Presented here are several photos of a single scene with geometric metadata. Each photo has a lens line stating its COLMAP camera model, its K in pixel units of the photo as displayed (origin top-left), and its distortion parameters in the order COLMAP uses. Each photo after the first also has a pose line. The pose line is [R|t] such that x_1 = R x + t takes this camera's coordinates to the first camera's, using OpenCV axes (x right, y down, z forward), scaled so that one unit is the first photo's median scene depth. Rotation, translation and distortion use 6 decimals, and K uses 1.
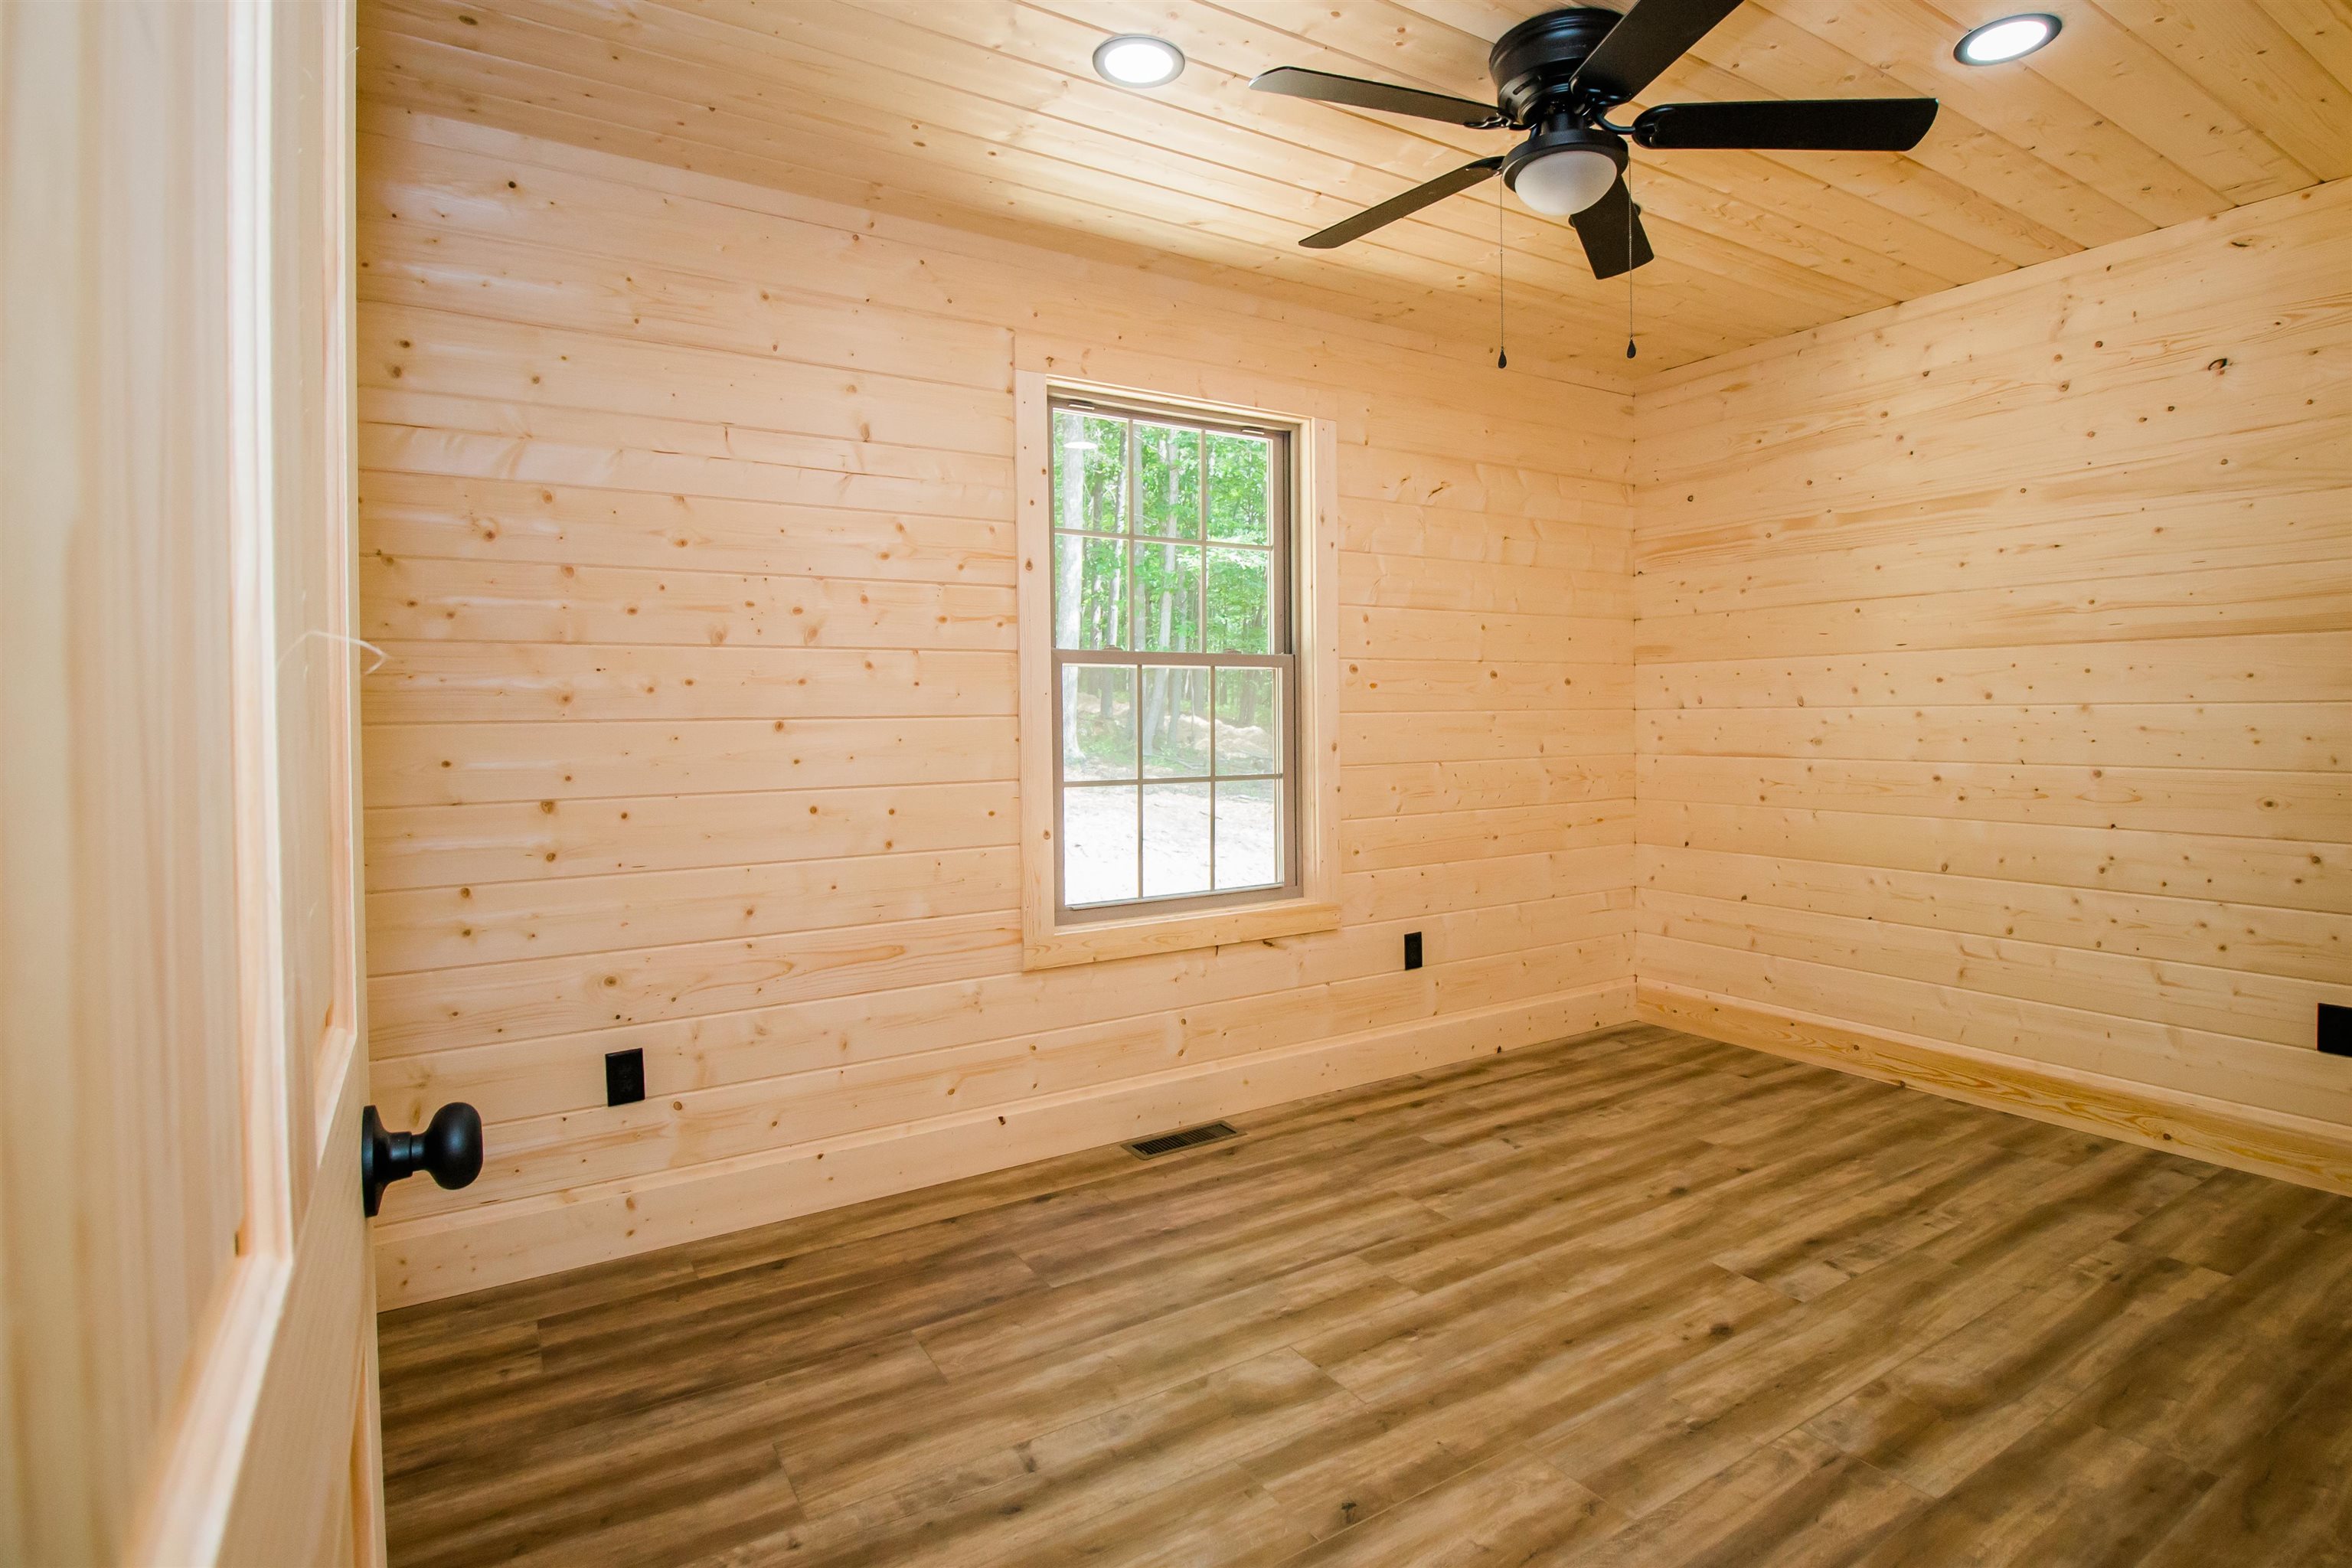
lens RADIAL K [[1201.2, 0, 1244.1], [0, 1201.2, 721.9], [0, 0, 1]] dist [0.011268, -0.018471]
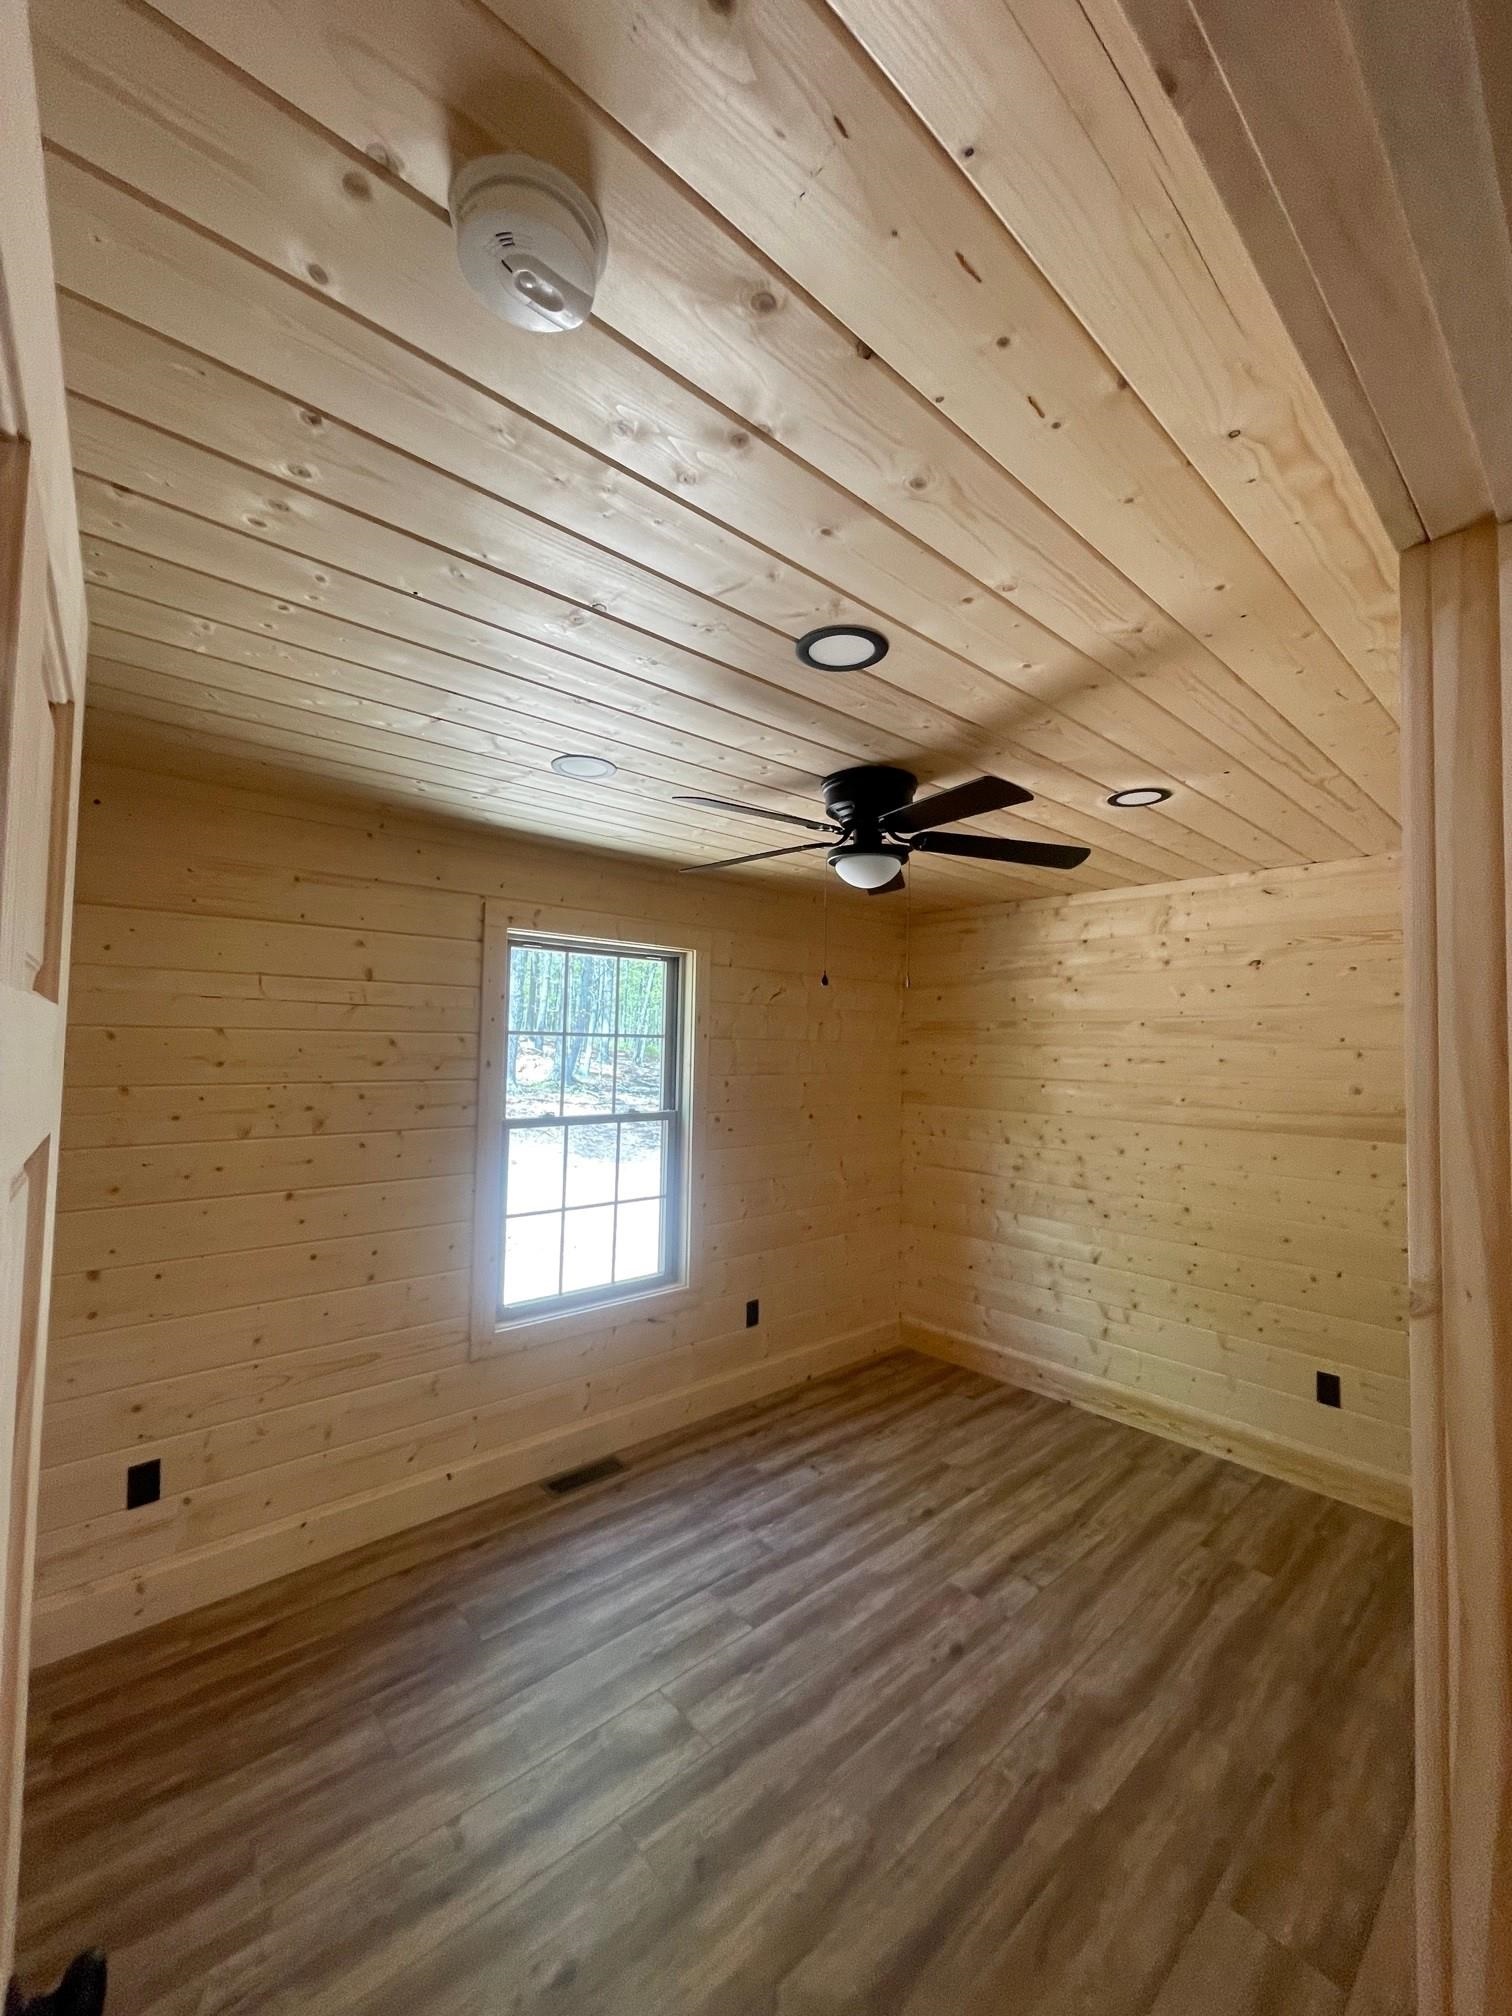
lens RADIAL K [[823.5, 0, 761.8], [0, 823.5, 1013.8], [0, 0, 1]] dist [0.001477, -0.000006]
pose [[0.988363, 0.034406, 0.148171, -0.009998], [-0.026220, 0.998038, -0.056848, -0.164029], [-0.149836, 0.052301, 0.987327, 0.005655]]
